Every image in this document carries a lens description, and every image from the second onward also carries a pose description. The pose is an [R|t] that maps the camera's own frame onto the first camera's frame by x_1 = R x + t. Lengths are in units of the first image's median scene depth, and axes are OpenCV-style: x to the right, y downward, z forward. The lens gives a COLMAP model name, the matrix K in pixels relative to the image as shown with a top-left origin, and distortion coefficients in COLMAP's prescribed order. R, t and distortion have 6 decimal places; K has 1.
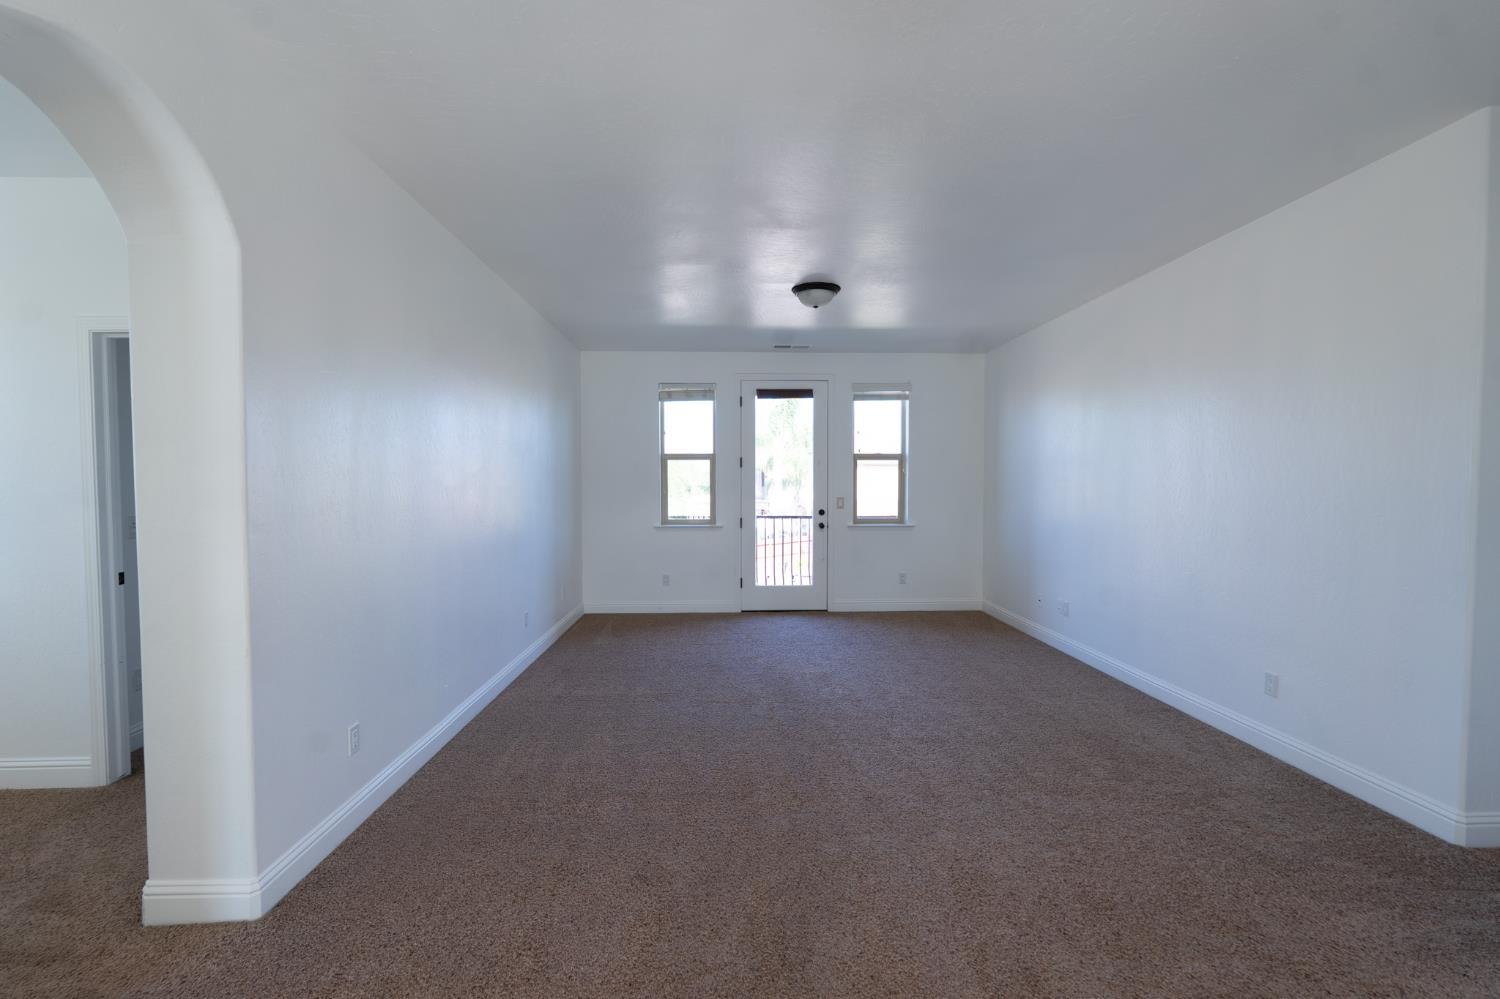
lens RADIAL K [[665.5, 0, 749.9], [0, 665.5, 504.3], [0, 0, 1]] dist [0.001540, 0.000808]
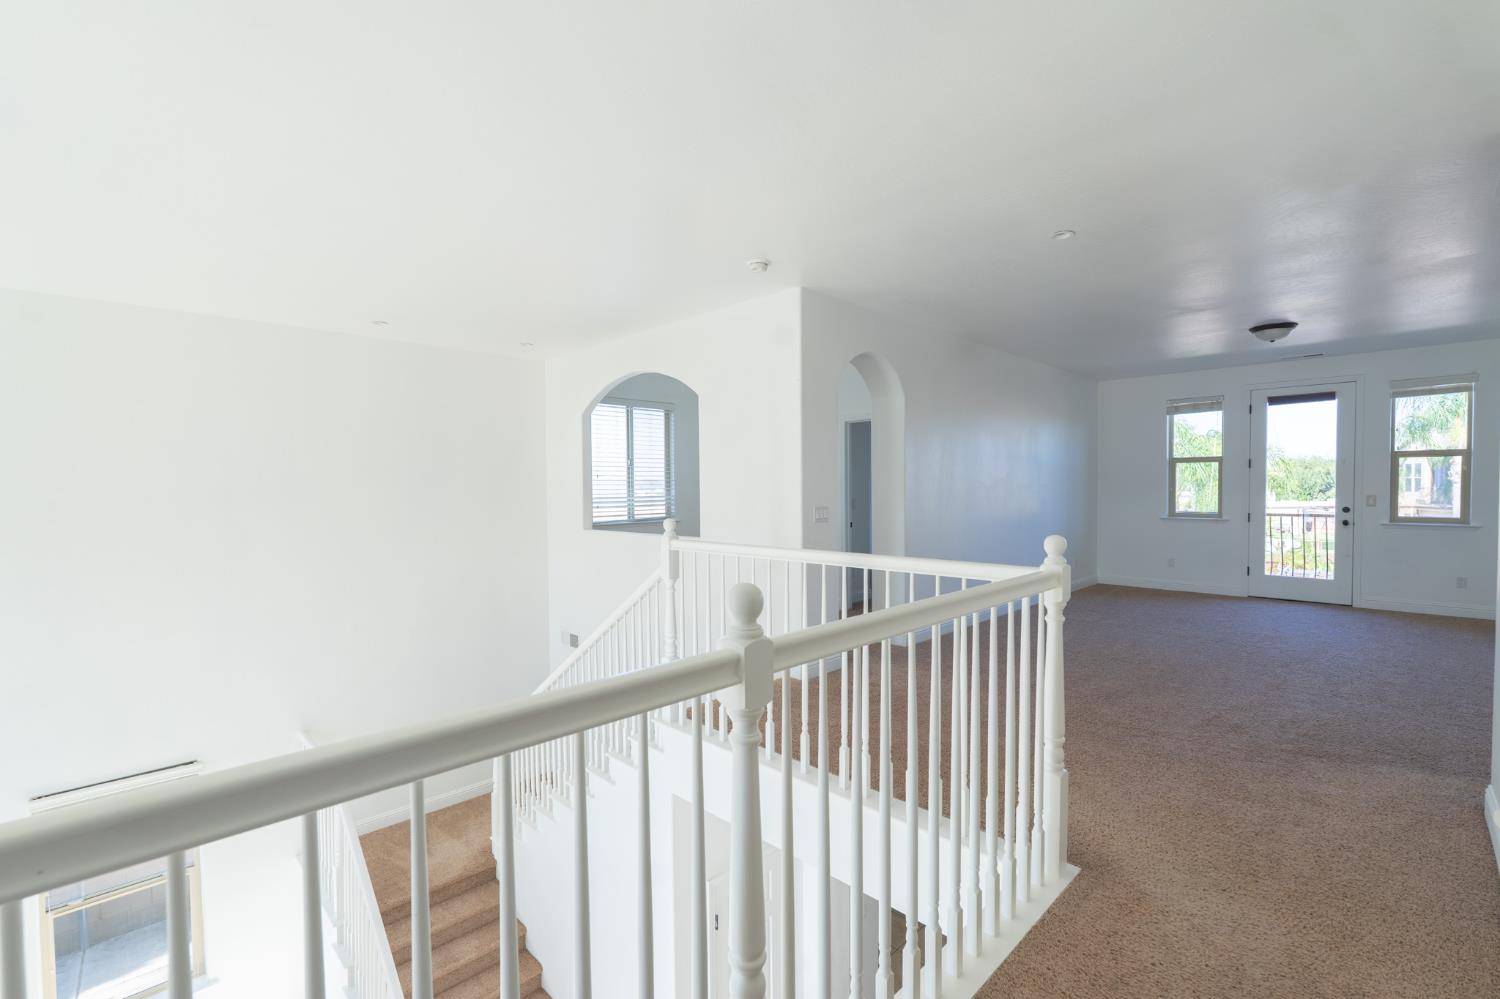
lens RADIAL K [[665.5, 0, 749.9], [0, 665.5, 504.3], [0, 0, 1]] dist [0.001540, 0.000808]
pose [[0.684509, 0.017306, -0.728799, 0.227959], [-0.017358, 0.999822, 0.007438, 0.011953], [0.728798, 0.007559, 0.684687, -0.379515]]
